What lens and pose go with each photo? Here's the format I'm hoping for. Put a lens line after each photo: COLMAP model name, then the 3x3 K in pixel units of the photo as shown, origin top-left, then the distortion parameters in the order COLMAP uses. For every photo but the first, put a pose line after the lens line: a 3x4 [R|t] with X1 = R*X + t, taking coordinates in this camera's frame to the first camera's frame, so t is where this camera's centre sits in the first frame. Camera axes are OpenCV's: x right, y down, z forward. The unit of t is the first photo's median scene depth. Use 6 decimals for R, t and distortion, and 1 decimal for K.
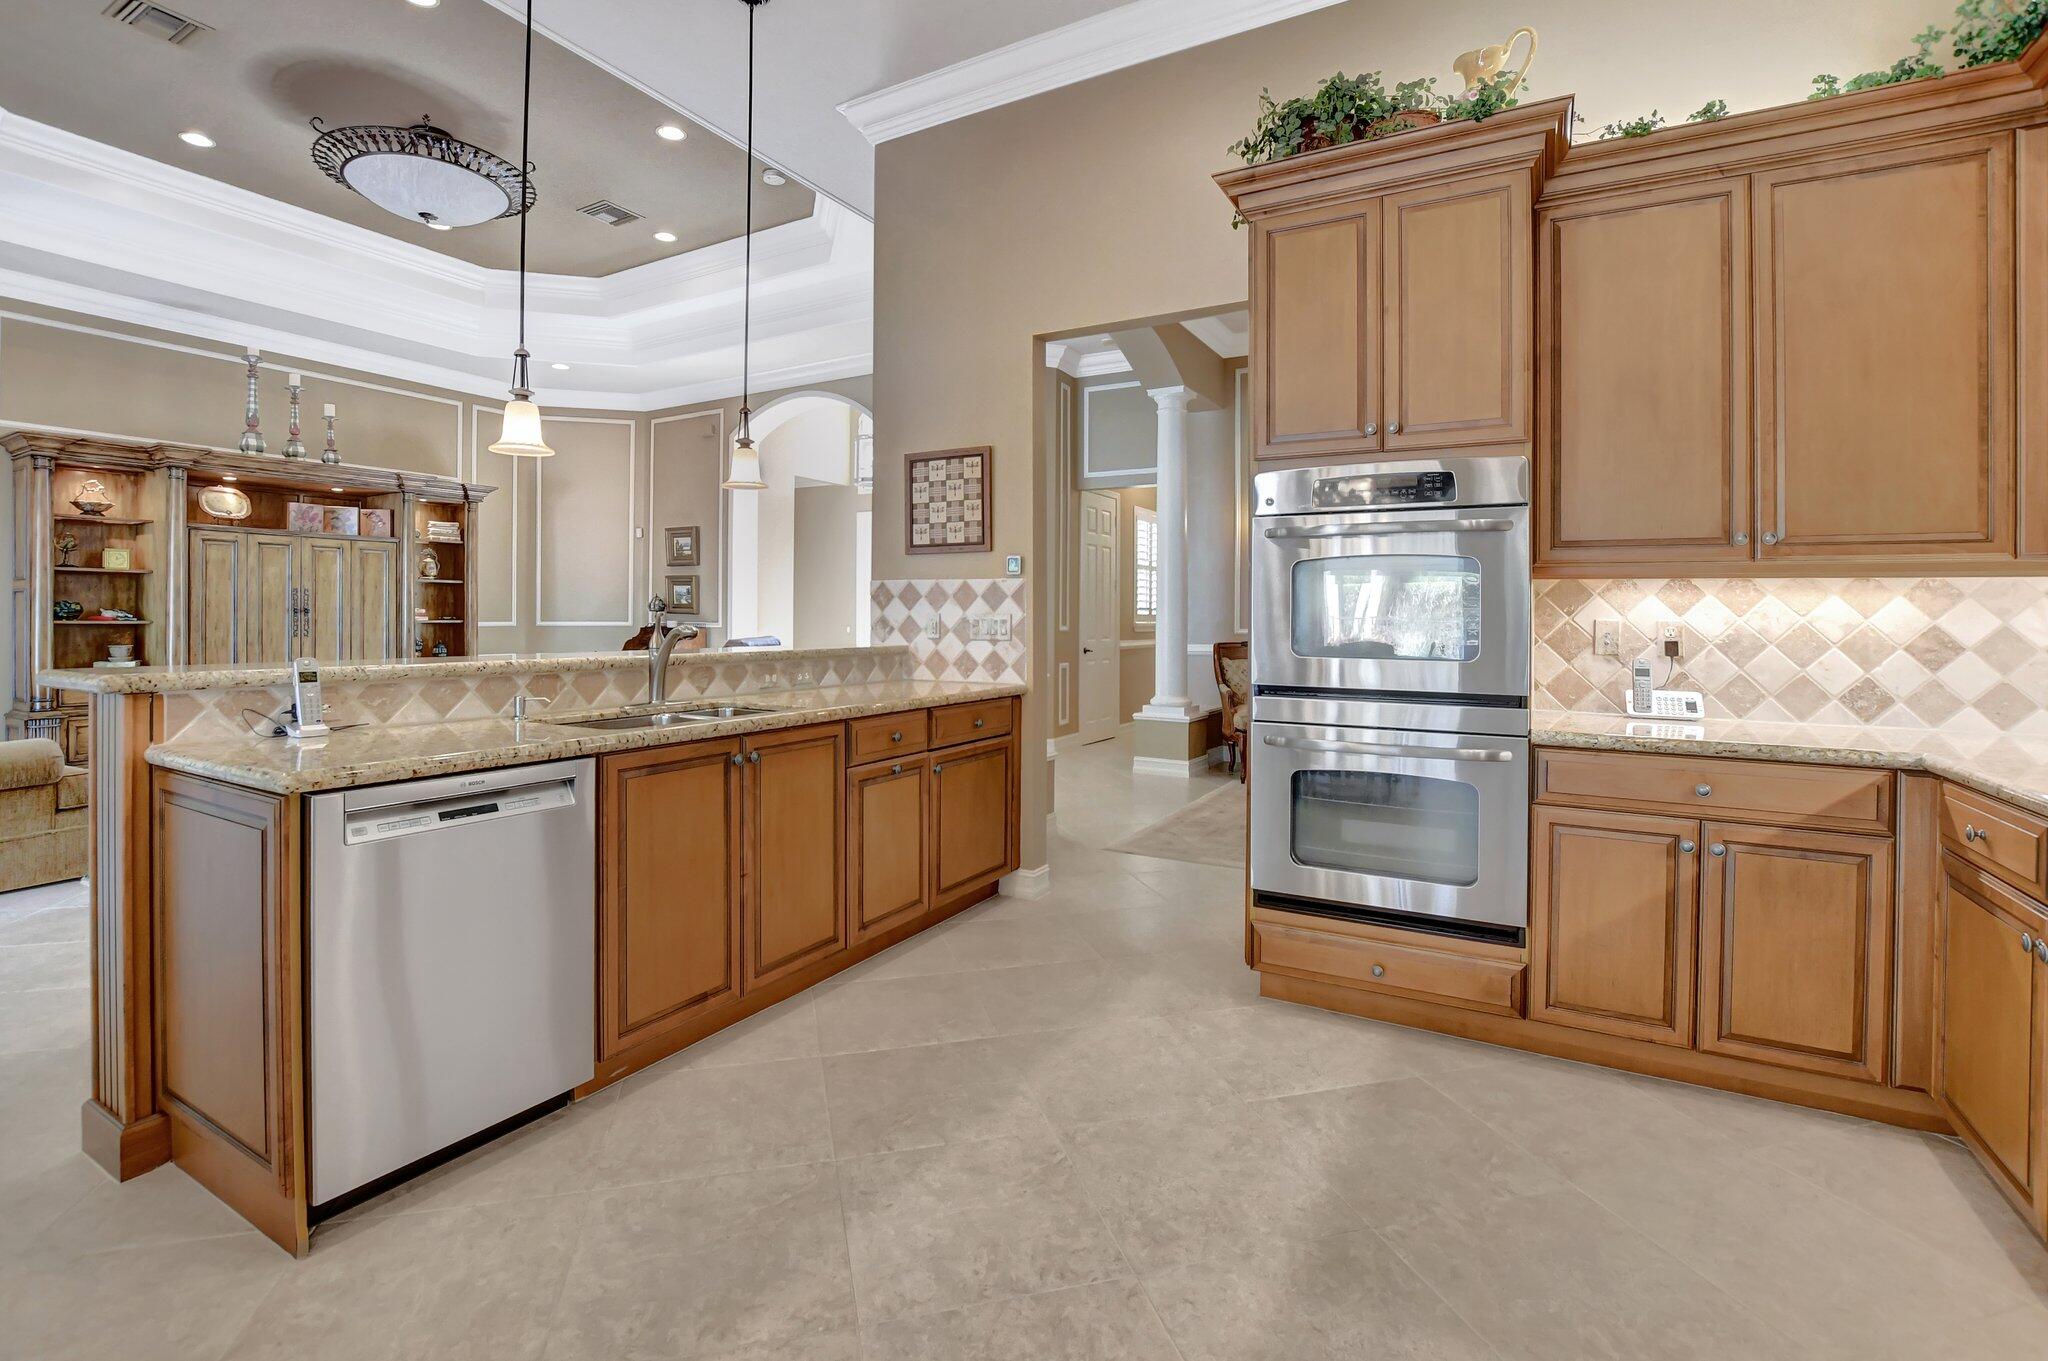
lens RADIAL K [[929.9, 0, 992.5], [0, 929.9, 617.9], [0, 0, 1]] dist [-0.022270, 0.000917]
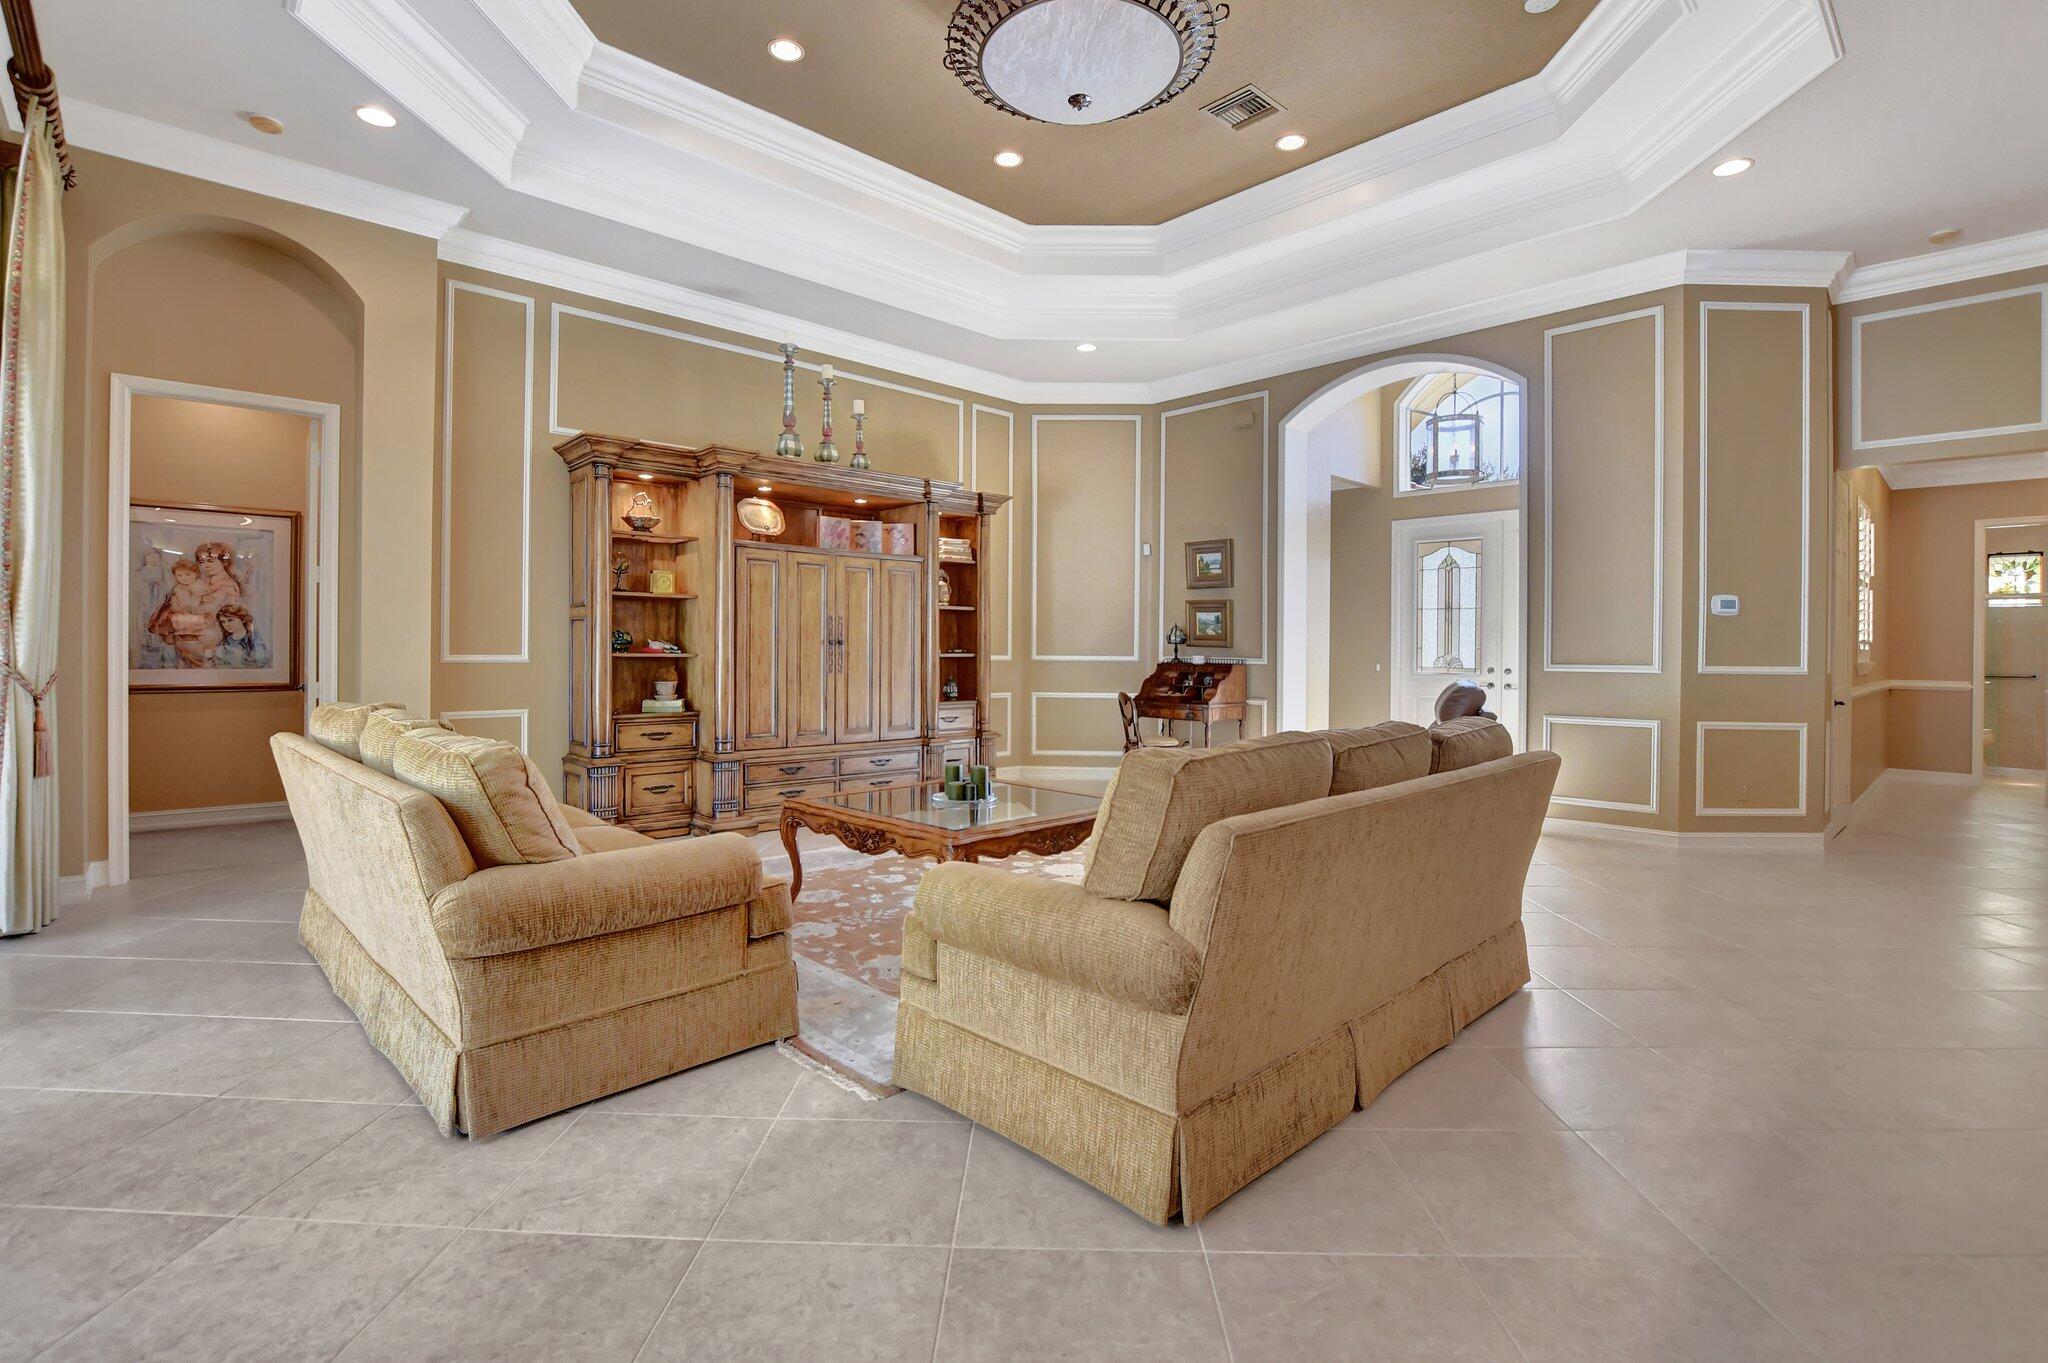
lens RADIAL K [[941.4, 0, 1020.1], [0, 941.4, 654.1], [0, 0, 1]] dist [-0.026539, 0.000371]
pose [[0.960968, 0.005590, -0.276602, -0.355924], [-0.004342, 0.999977, 0.005125, -0.001975], [0.276625, -0.003723, 0.960971, 0.215119]]
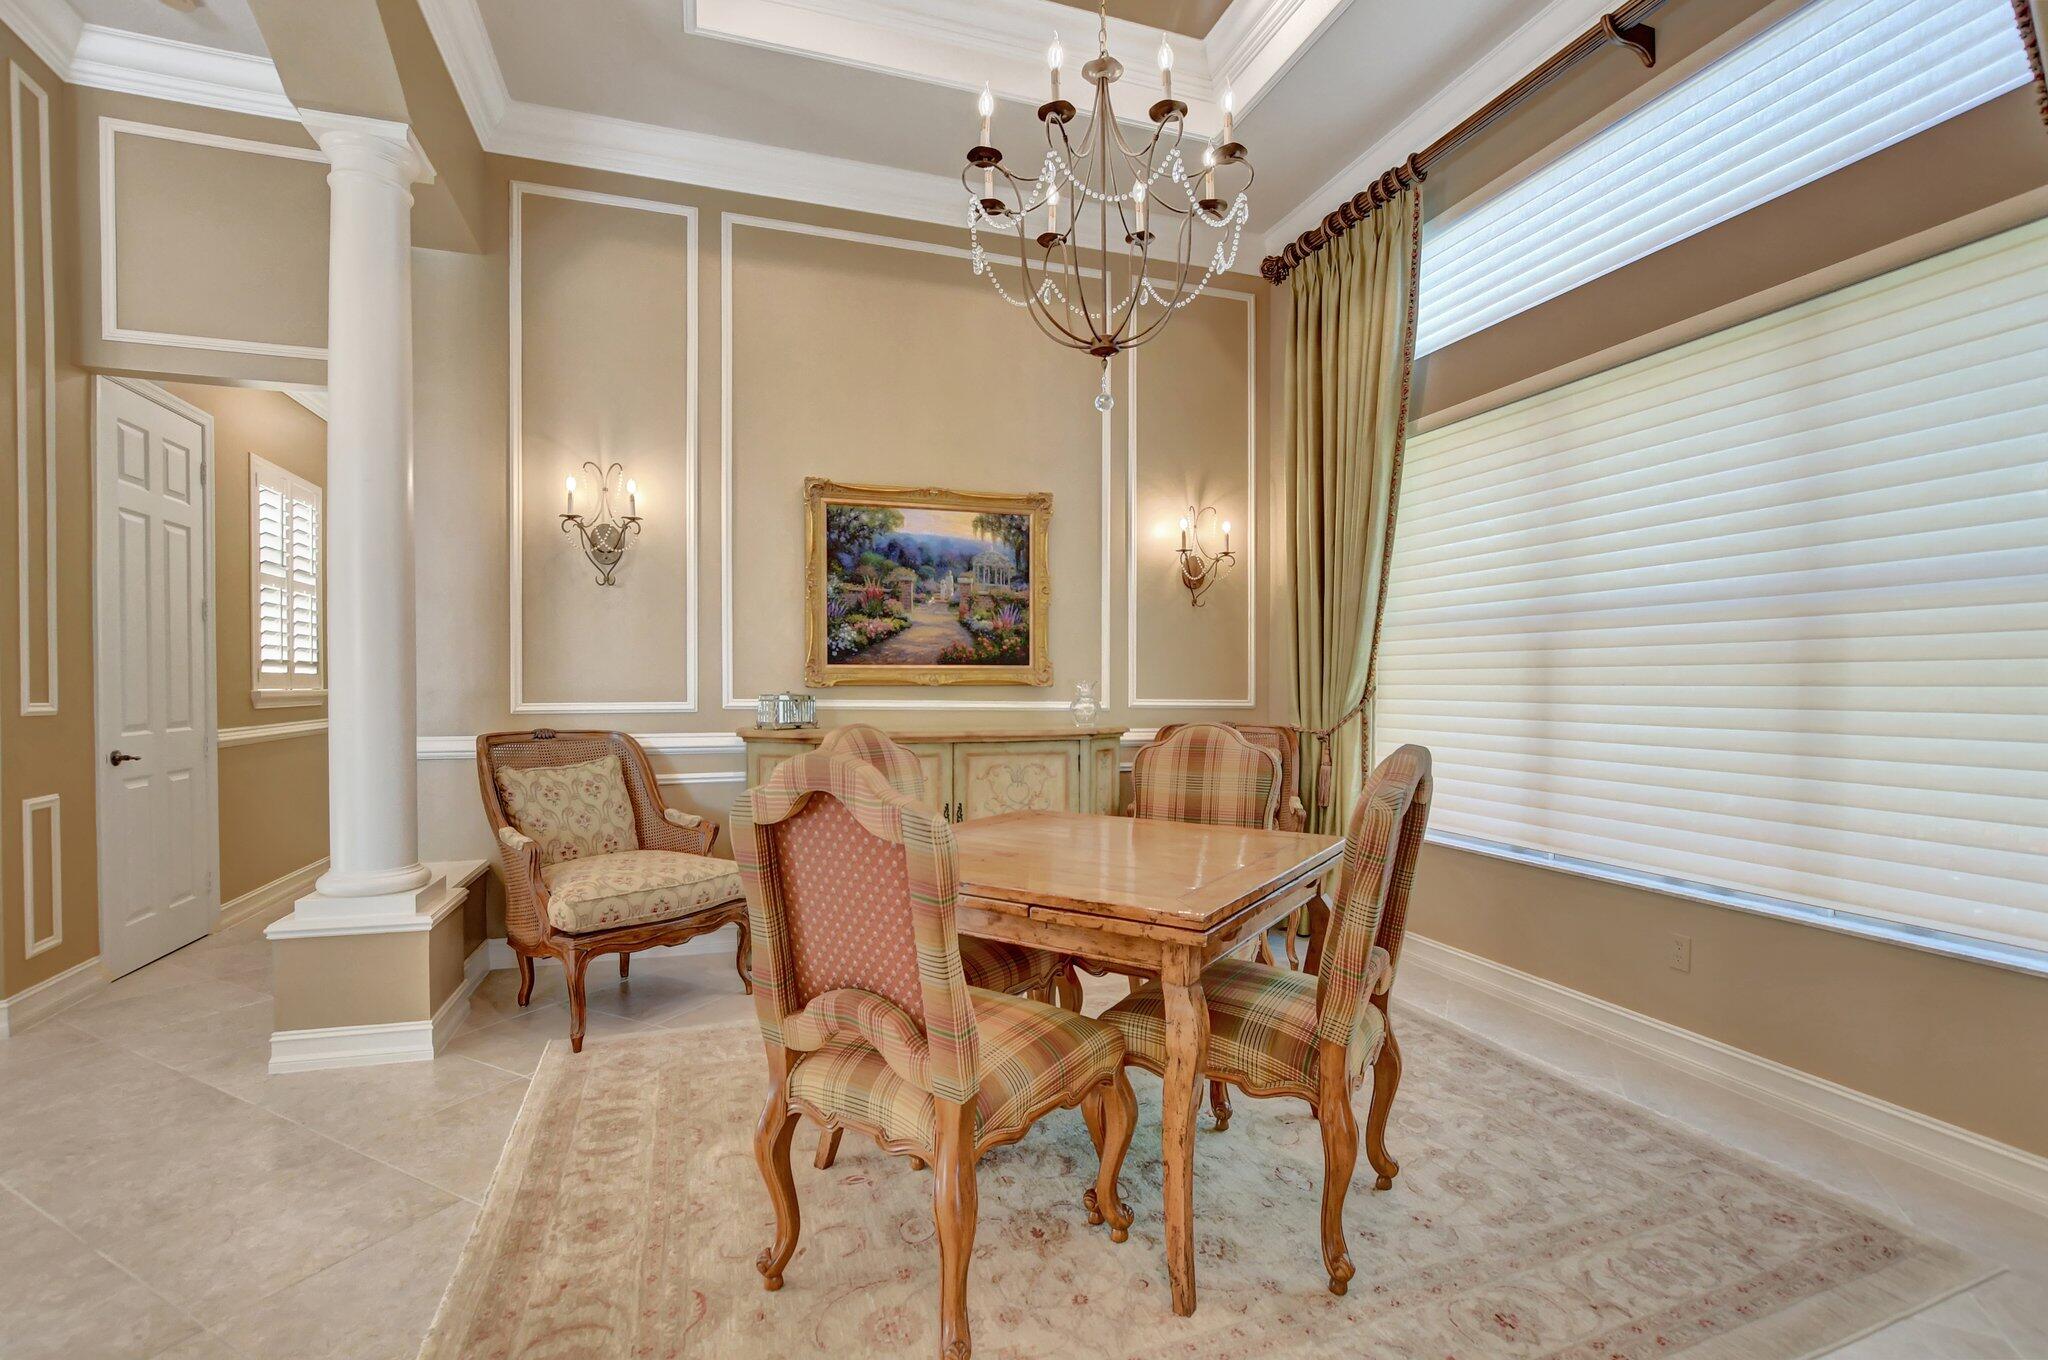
lens RADIAL K [[920.6, 0, 1021.3], [0, 920.6, 706.8], [0, 0, 1]] dist [-0.026219, 0.000462]
pose [[0.648547, -0.019089, 0.760935, 0.069880], [-0.000917, 0.999665, 0.025859, 0.000168], [-0.761174, -0.017468, 0.648312, 0.510361]]
